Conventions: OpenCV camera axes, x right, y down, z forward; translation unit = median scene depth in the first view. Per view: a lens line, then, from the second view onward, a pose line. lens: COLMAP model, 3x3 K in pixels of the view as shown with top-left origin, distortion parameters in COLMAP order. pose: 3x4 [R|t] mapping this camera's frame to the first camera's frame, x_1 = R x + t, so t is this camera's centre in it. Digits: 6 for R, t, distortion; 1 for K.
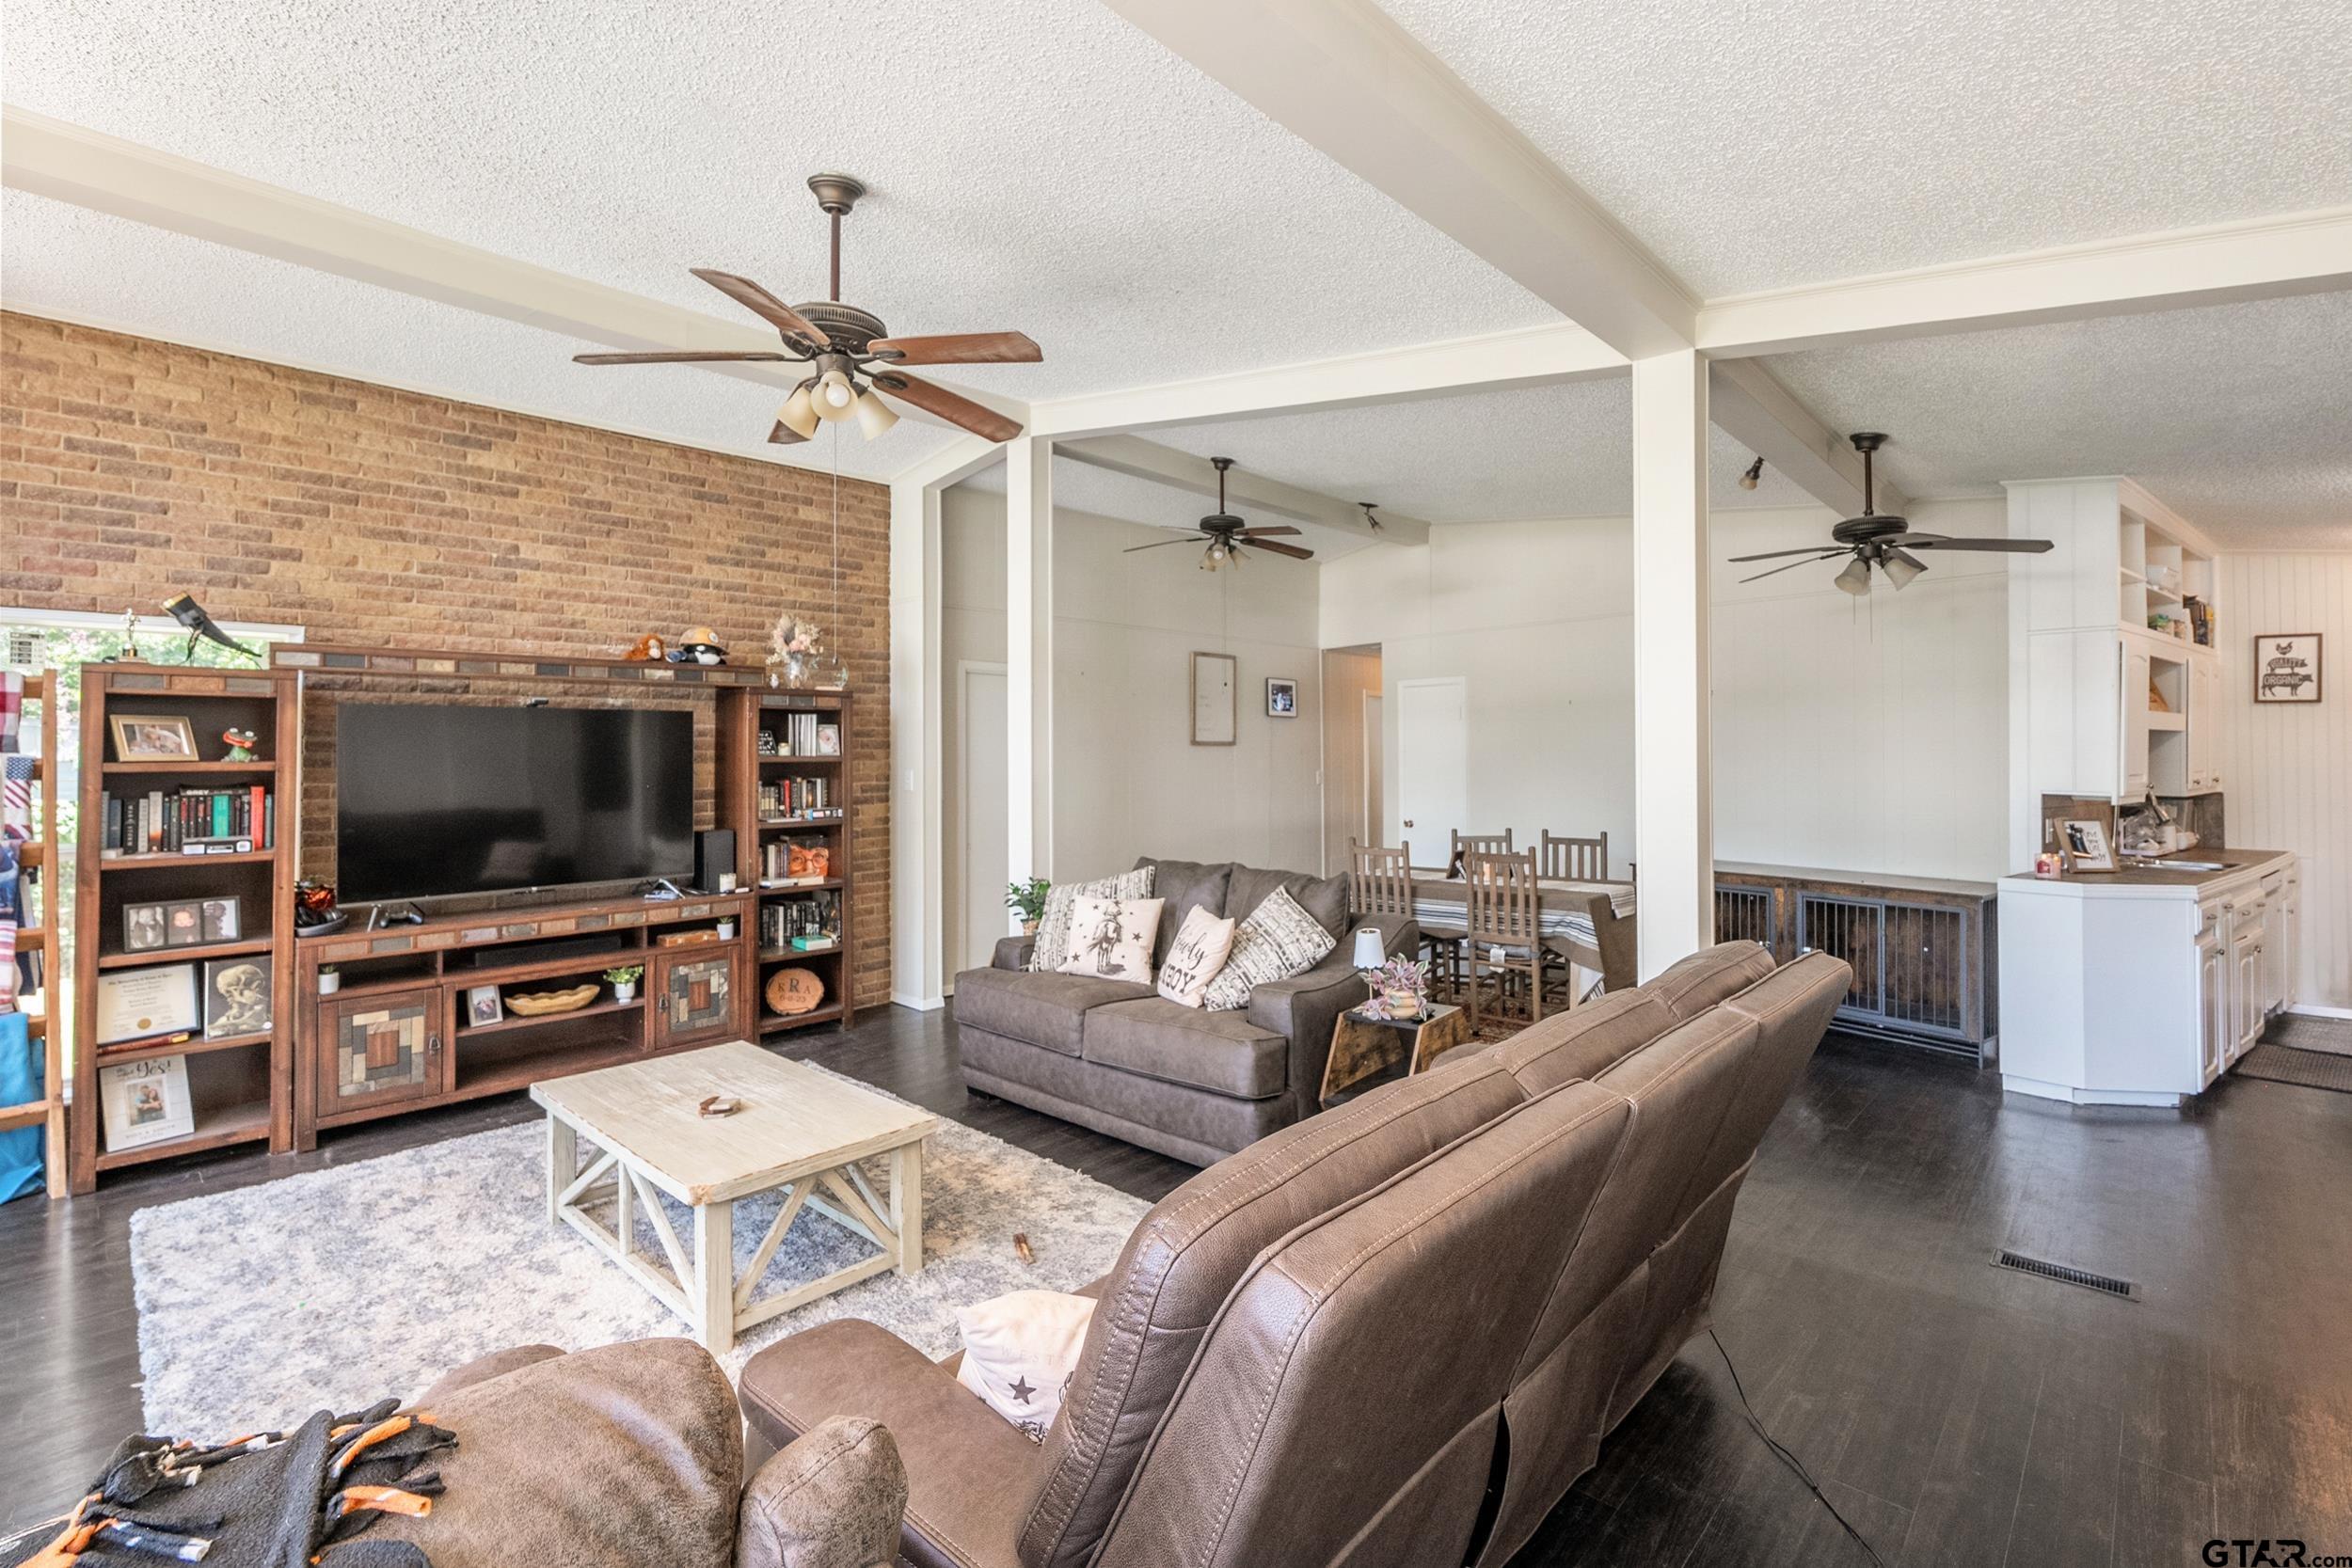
lens RADIAL K [[1057.8, 0, 1289.0], [0, 1057.8, 722.4], [0, 0, 1]] dist [0.000555, 0.000368]
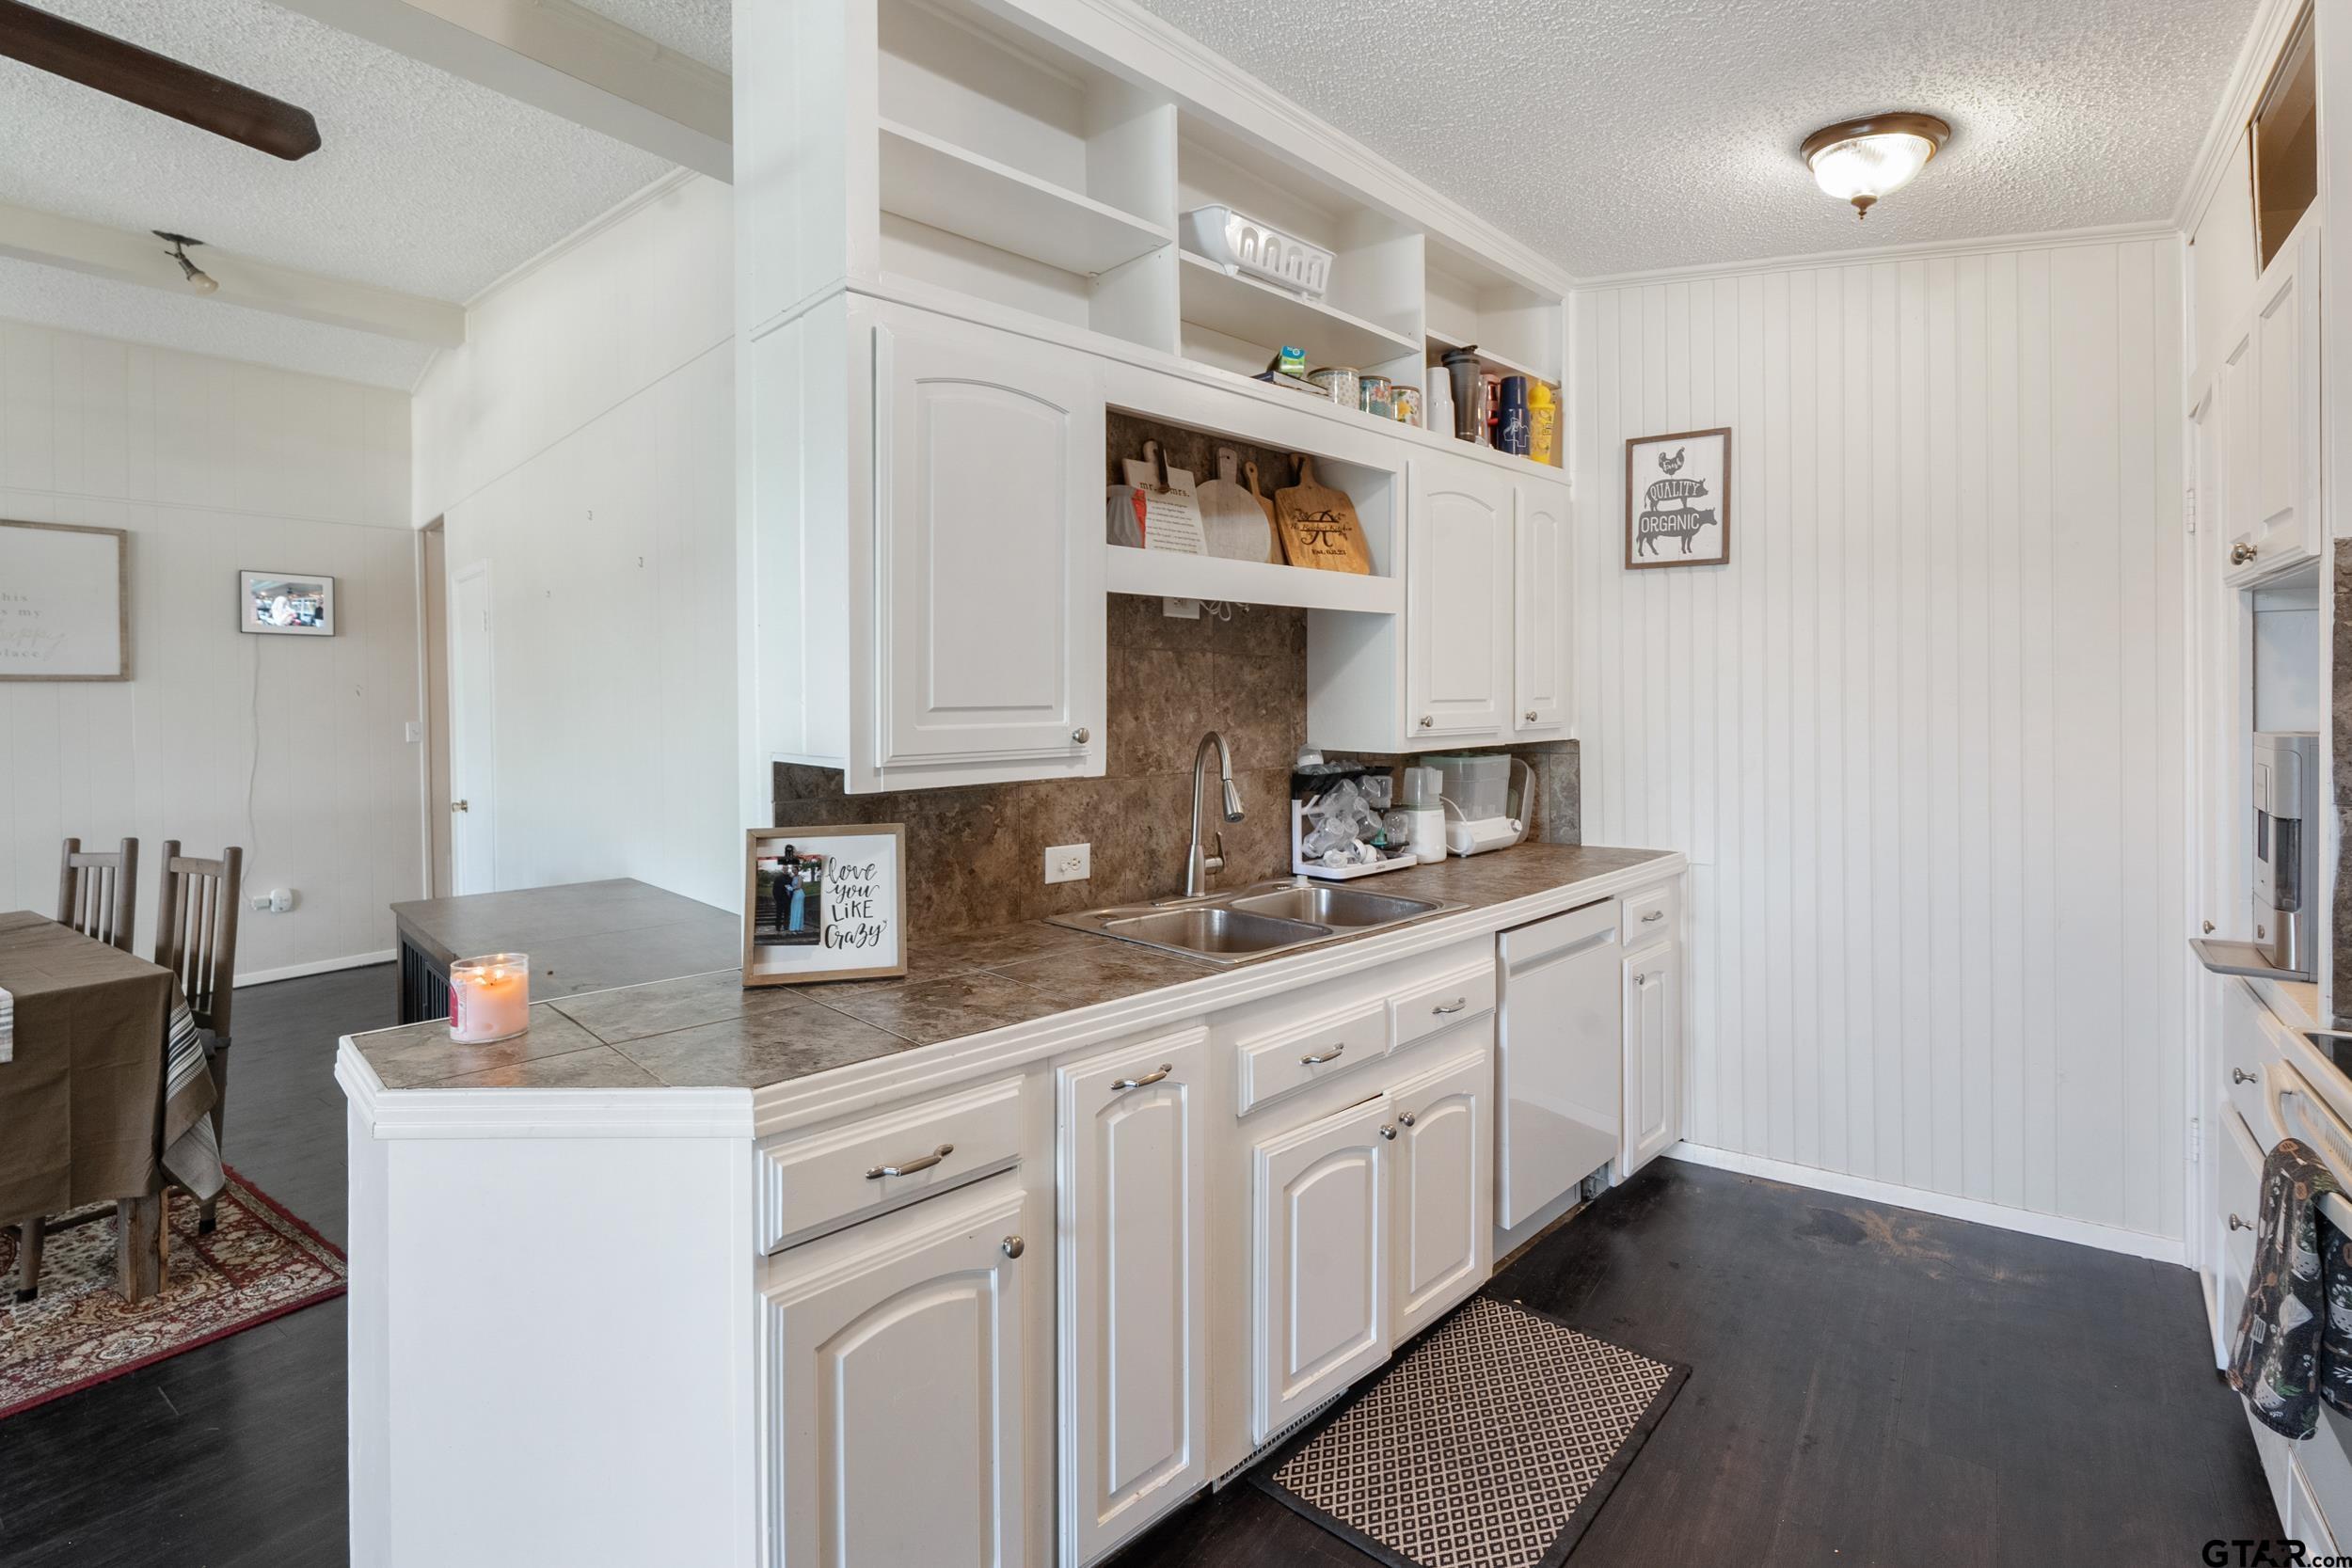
lens RADIAL K [[1095.1, 0, 1142.5], [0, 1095.1, 696.5], [0, 0, 1]] dist [0.001329, 0.000061]
pose [[0.998656, -0.013369, 0.050067, 0.667827], [0.012068, 0.999584, 0.026198, 0.028419], [-0.050396, -0.025558, 0.998402, 0.485721]]
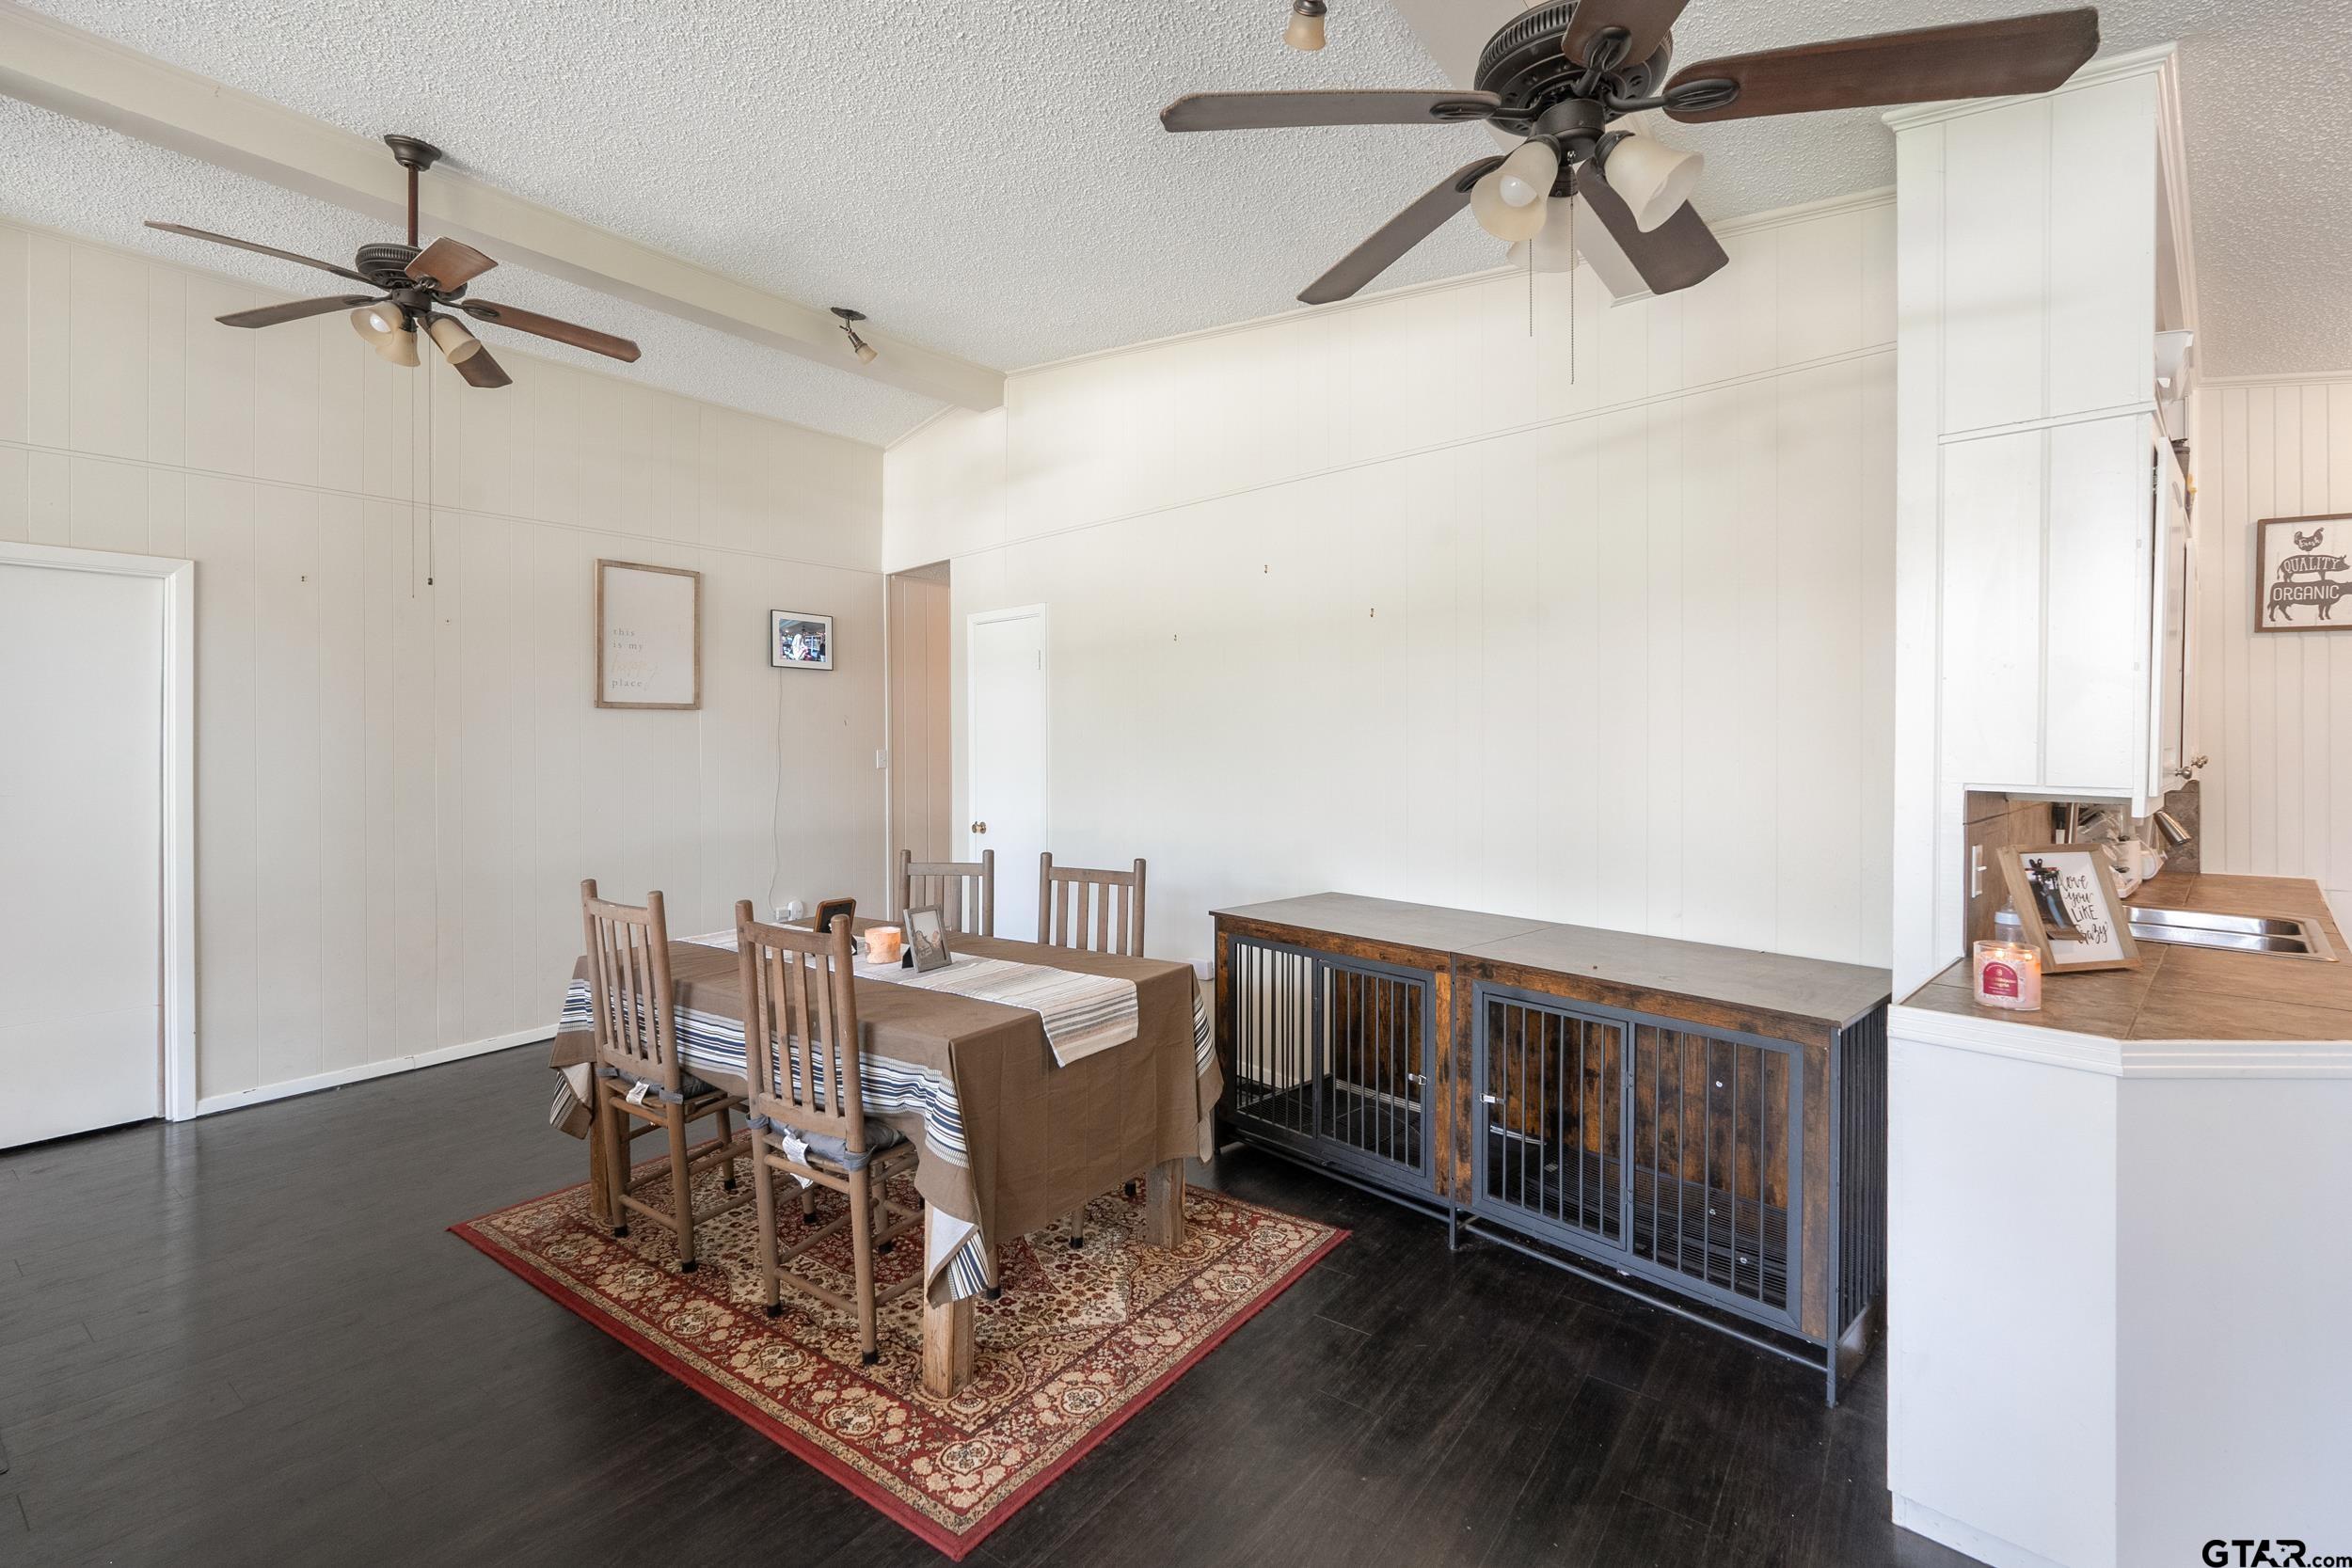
lens RADIAL K [[1046.4, 0, 1183.6], [0, 1046.4, 726.7], [0, 0, 1]] dist [-0.003950, -0.000147]
pose [[0.998366, 0.000838, 0.057137, 0.281108], [-0.001956, 0.999808, 0.019519, 0.025651], [-0.057110, -0.019599, 0.998176, 0.459593]]
